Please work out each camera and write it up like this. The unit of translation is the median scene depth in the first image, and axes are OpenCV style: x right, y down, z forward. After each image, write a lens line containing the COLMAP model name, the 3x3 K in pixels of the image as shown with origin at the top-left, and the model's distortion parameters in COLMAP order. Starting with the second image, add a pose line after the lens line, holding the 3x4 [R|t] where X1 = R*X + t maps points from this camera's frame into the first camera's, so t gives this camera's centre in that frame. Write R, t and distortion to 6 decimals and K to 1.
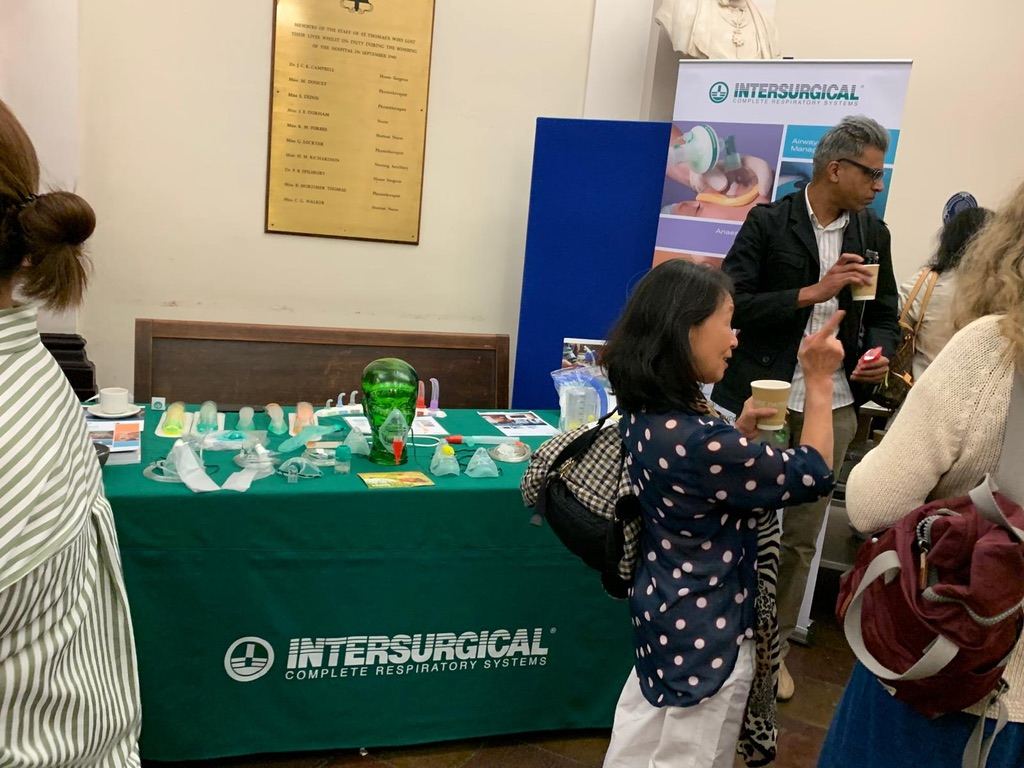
lens RADIAL K [[907.4, 0, 512.0], [0, 907.4, 384.0], [0, 0, 1]] dist [0.010967, -0.001676]
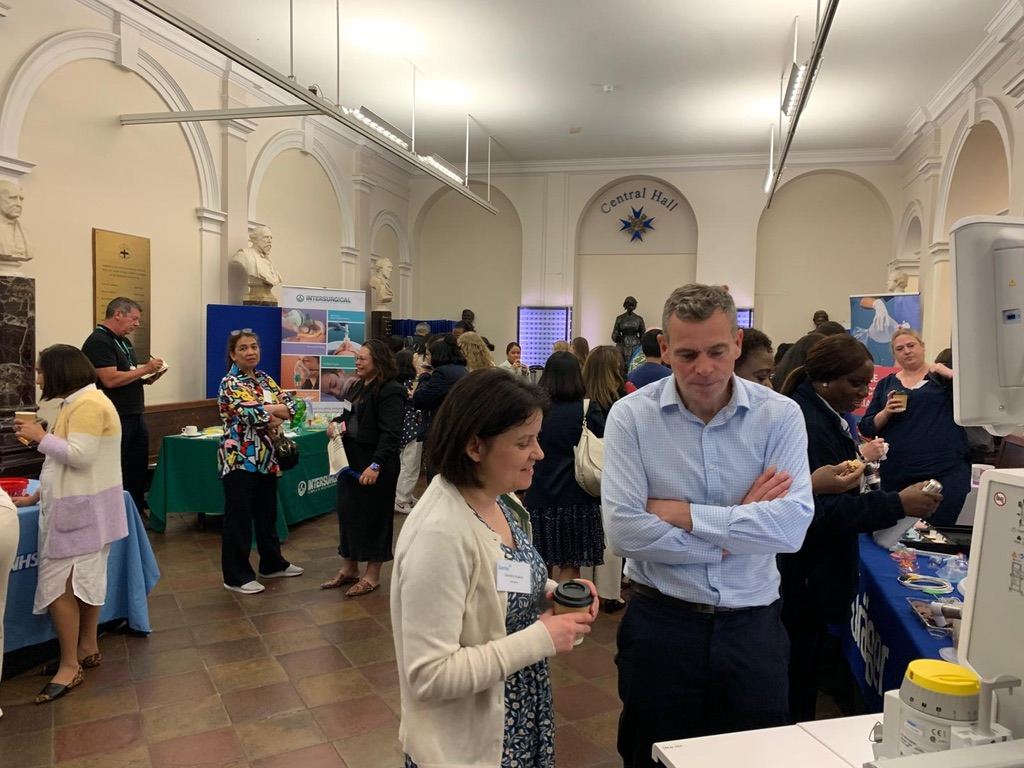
lens RADIAL K [[733.5, 0, 545.4], [0, 733.5, 387.7], [0, 0, 1]] dist [0.101025, -0.156925]
pose [[0.503857, -0.132939, 0.853496, -1.396017], [0.190094, 0.980927, 0.040567, 0.001626], [-0.842610, 0.141805, 0.519518, -0.797159]]
